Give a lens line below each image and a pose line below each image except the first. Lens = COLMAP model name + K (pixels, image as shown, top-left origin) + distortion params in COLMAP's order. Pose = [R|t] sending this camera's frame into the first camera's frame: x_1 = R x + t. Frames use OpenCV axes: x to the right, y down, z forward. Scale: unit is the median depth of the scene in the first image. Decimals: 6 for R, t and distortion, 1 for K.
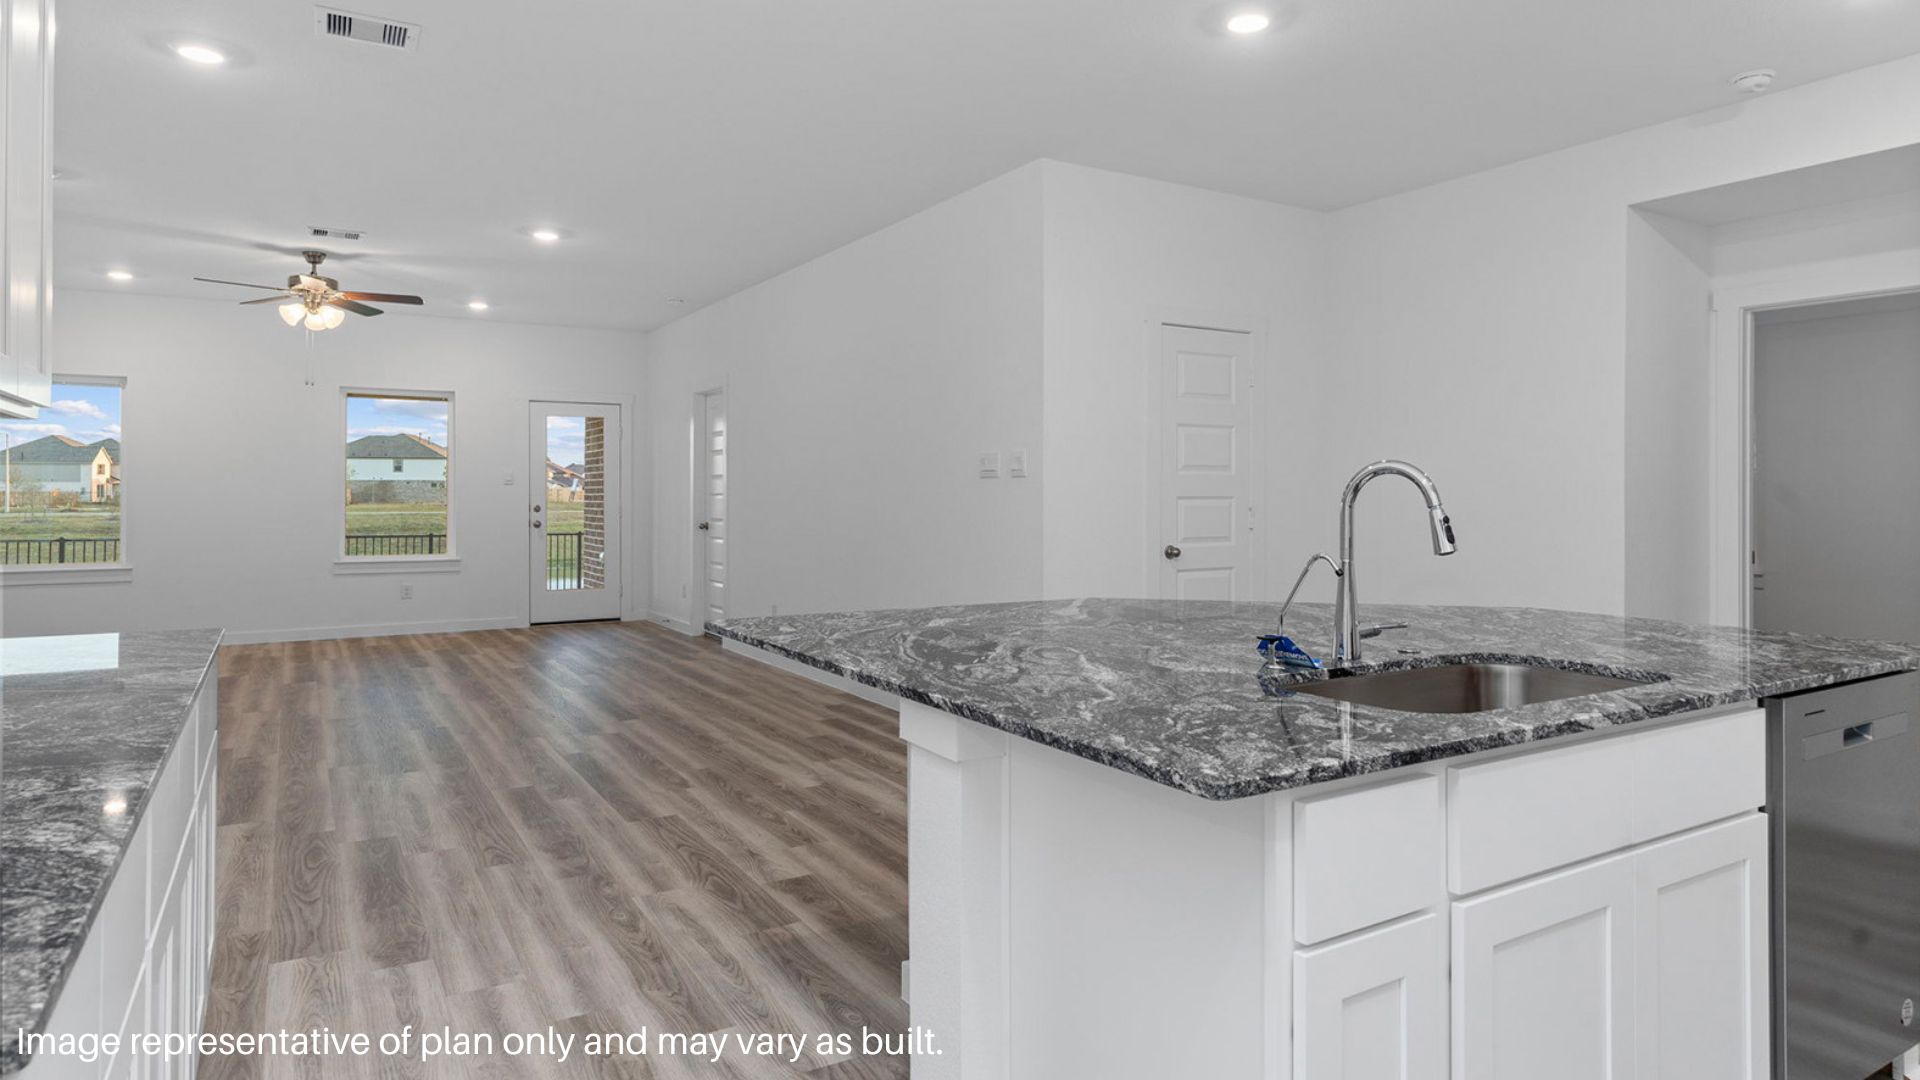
lens RADIAL K [[1090.0, 0, 967.4], [0, 1090.0, 486.1], [0, 0, 1]] dist [0.003837, 0.000054]
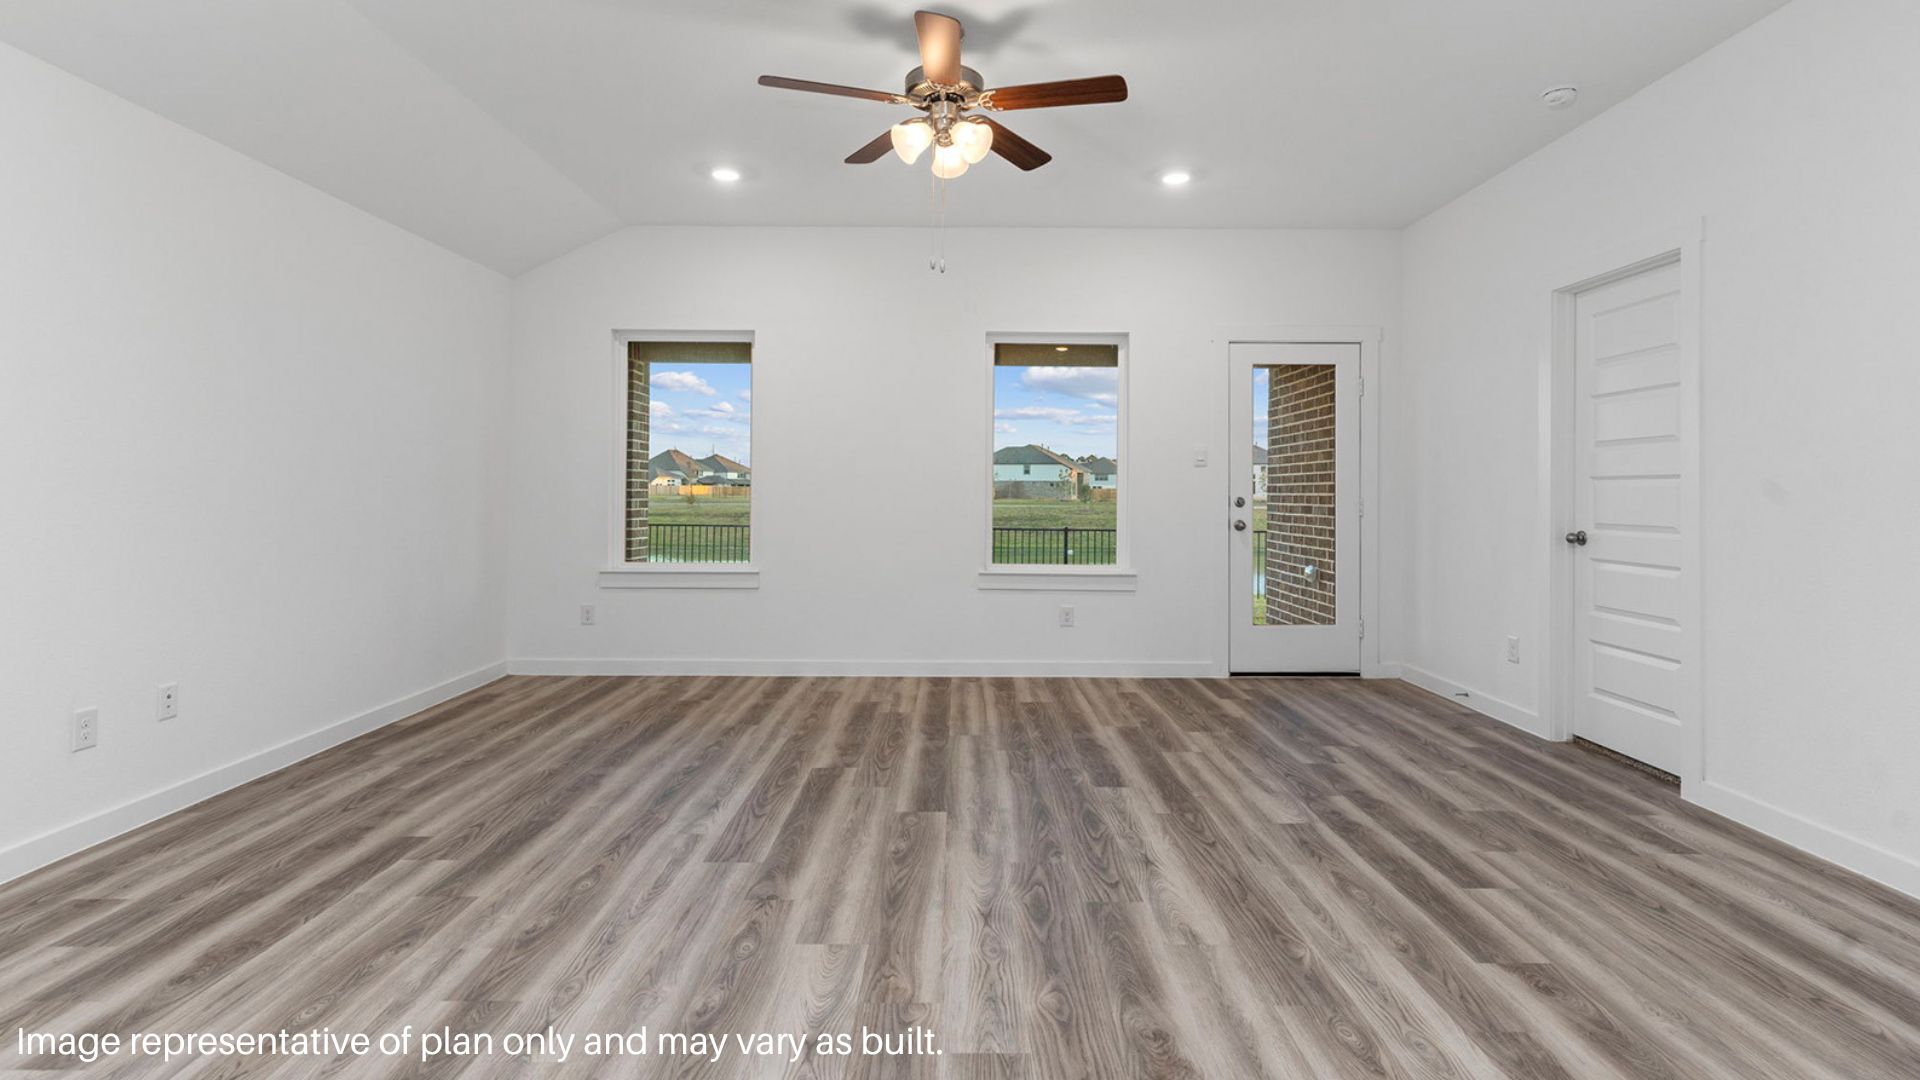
lens RADIAL K [[949.2, 0, 960.8], [0, 949.2, 496.4], [0, 0, 1]] dist [0.001520, -0.000132]
pose [[0.852541, 0.006645, -0.522618, -0.243986], [-0.000845, 0.999935, 0.011335, 0.010914], [0.522659, -0.009222, 0.852492, 0.426785]]
